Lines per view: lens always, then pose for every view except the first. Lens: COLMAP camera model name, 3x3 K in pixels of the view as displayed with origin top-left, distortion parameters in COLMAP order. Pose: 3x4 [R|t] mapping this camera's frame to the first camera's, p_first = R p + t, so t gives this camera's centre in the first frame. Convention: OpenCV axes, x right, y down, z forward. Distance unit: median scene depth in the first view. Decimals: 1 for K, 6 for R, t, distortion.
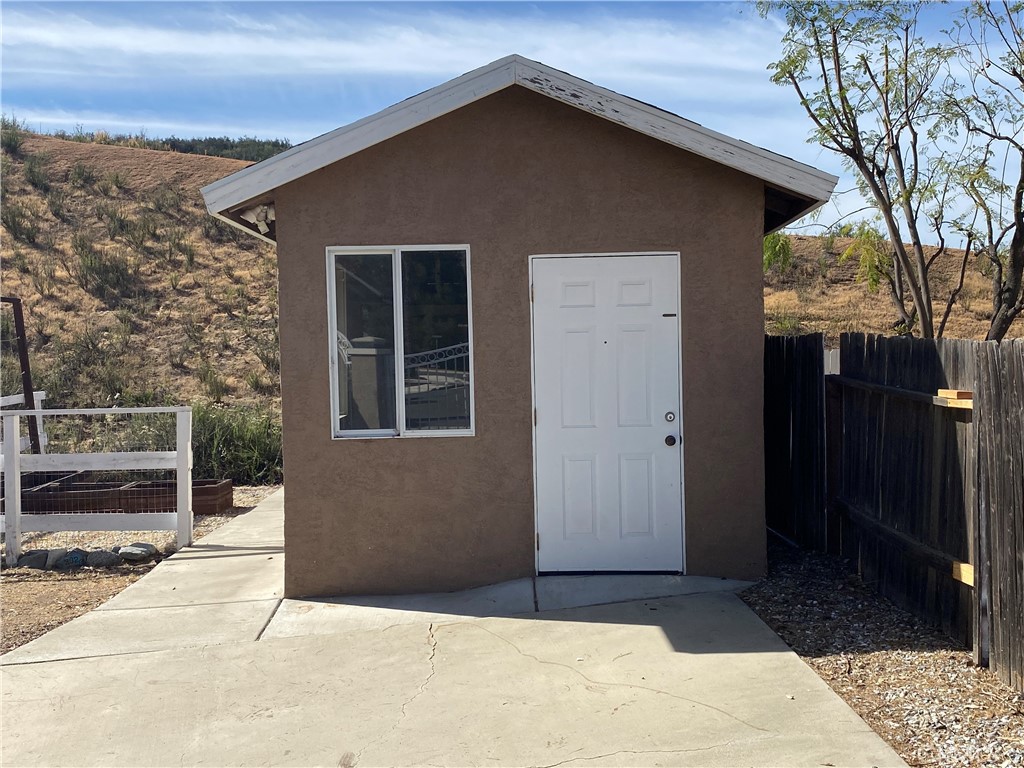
lens RADIAL K [[1129.1, 0, 515.5], [0, 1129.1, 399.8], [0, 0, 1]] dist [0.048860, -0.021937]
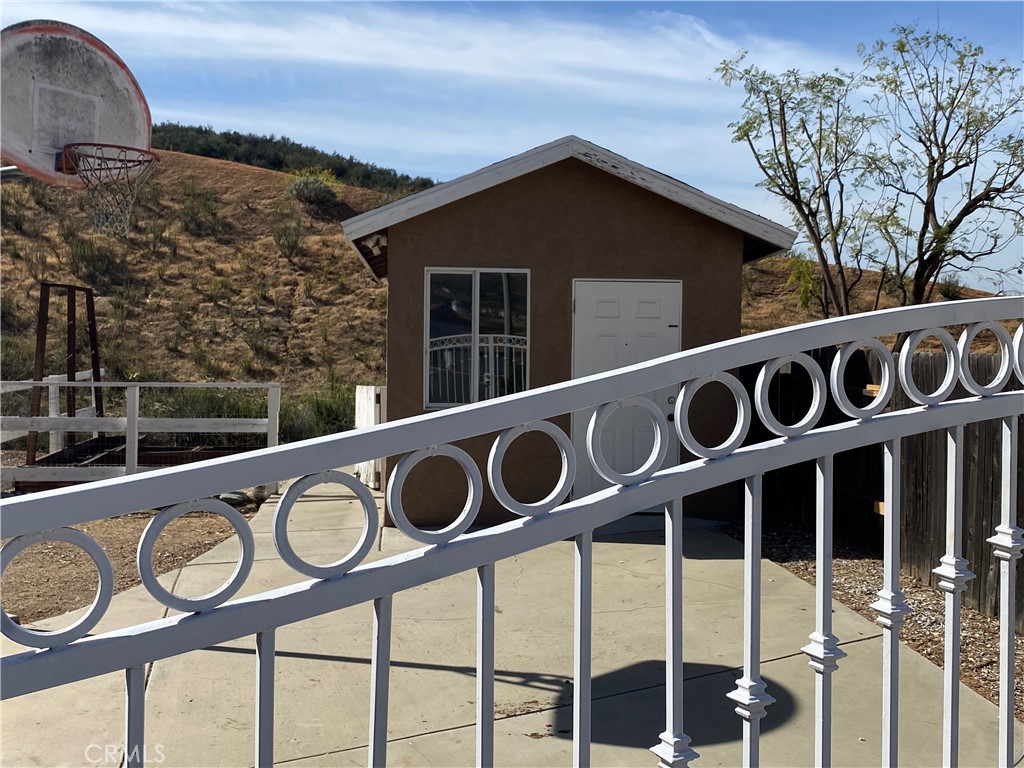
lens RADIAL K [[1111.4, 0, 512.0], [0, 1111.4, 384.0], [0, 0, 1]] dist [0.081426, -0.021585]
pose [[0.996856, 0.030344, 0.073190, -0.090443], [-0.029643, 0.999504, -0.010646, 0.009072], [-0.073476, 0.008443, 0.997261, -0.194099]]
